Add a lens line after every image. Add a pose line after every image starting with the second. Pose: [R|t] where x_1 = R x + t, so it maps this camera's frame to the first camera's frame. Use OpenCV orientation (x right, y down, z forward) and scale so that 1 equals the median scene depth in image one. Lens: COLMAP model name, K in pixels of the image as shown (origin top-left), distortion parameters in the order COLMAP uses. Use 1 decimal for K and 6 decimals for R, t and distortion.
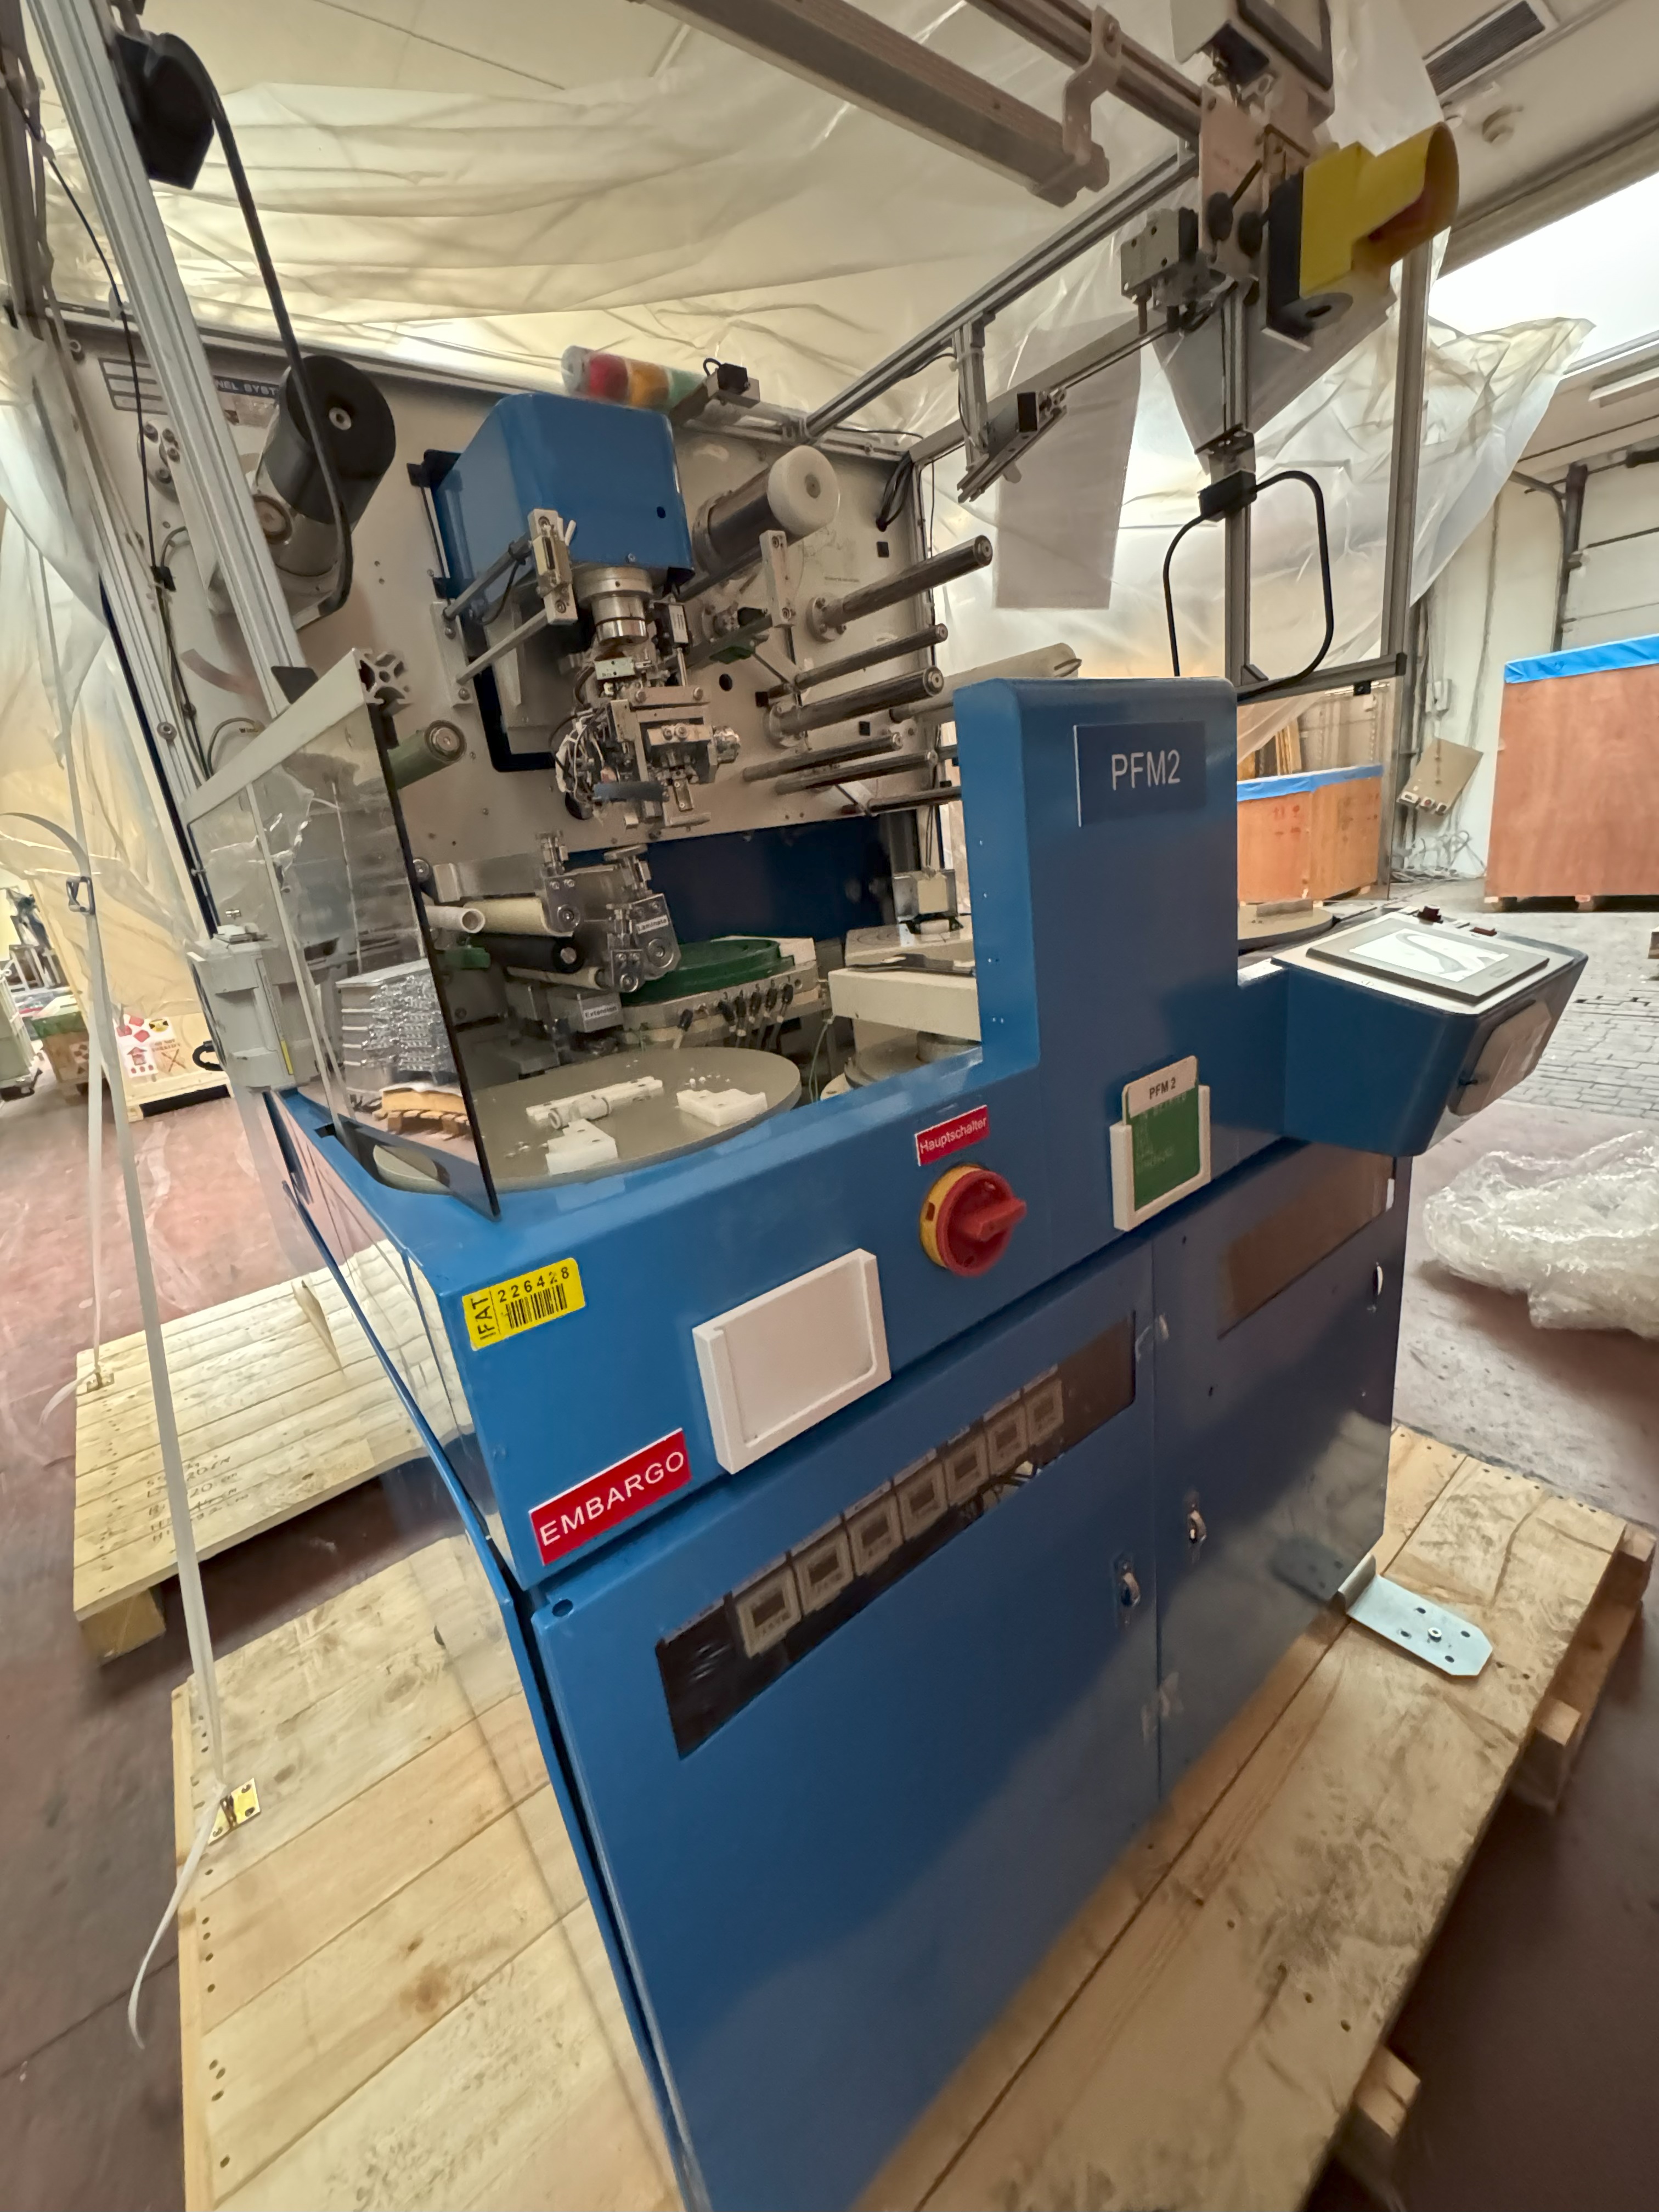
lens RADIAL K [[885.9, 0, 828.1], [0, 885.9, 1117.4], [0, 0, 1]] dist [-0.005208, 0.000770]
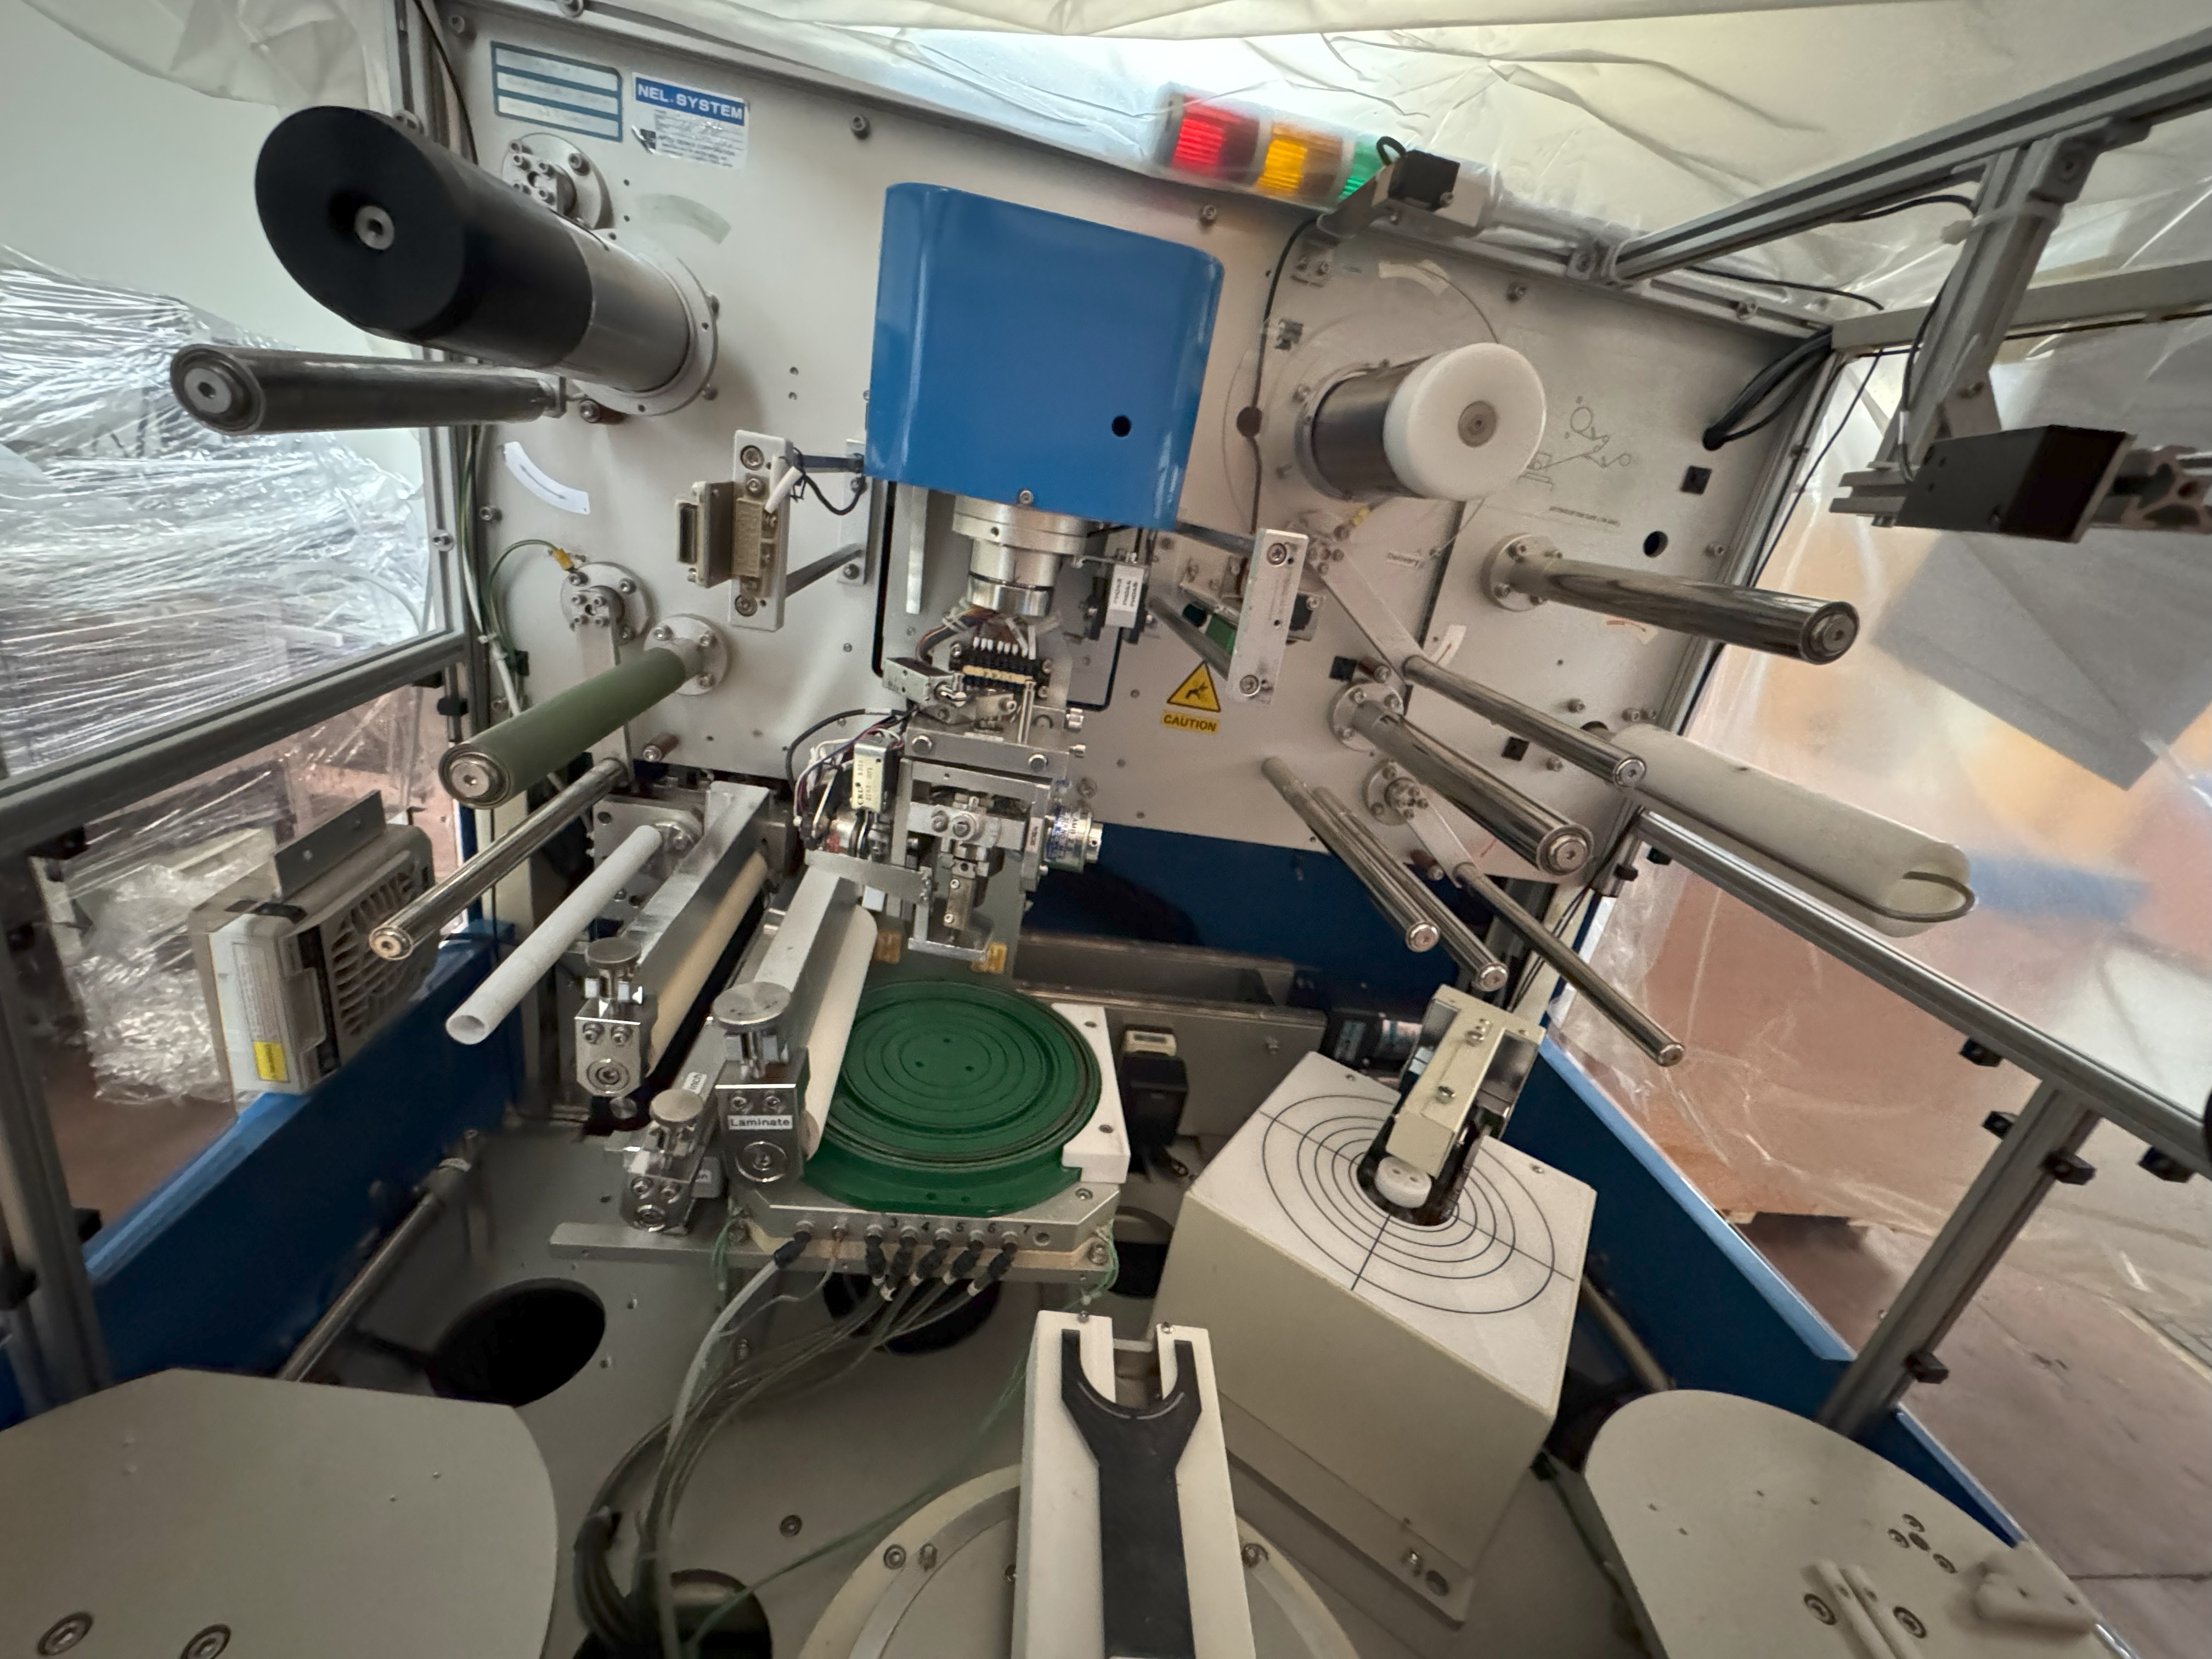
lens RADIAL K [[885.9, 0, 1107.3], [0, 885.9, 831.2], [0, 0, 1]] dist [-0.005208, 0.000770]
pose [[0.806131, 0.443762, -0.391445, 0.111179], [-0.429507, 0.893834, 0.128781, -0.500386], [0.407035, 0.064314, 0.911146, 0.498411]]
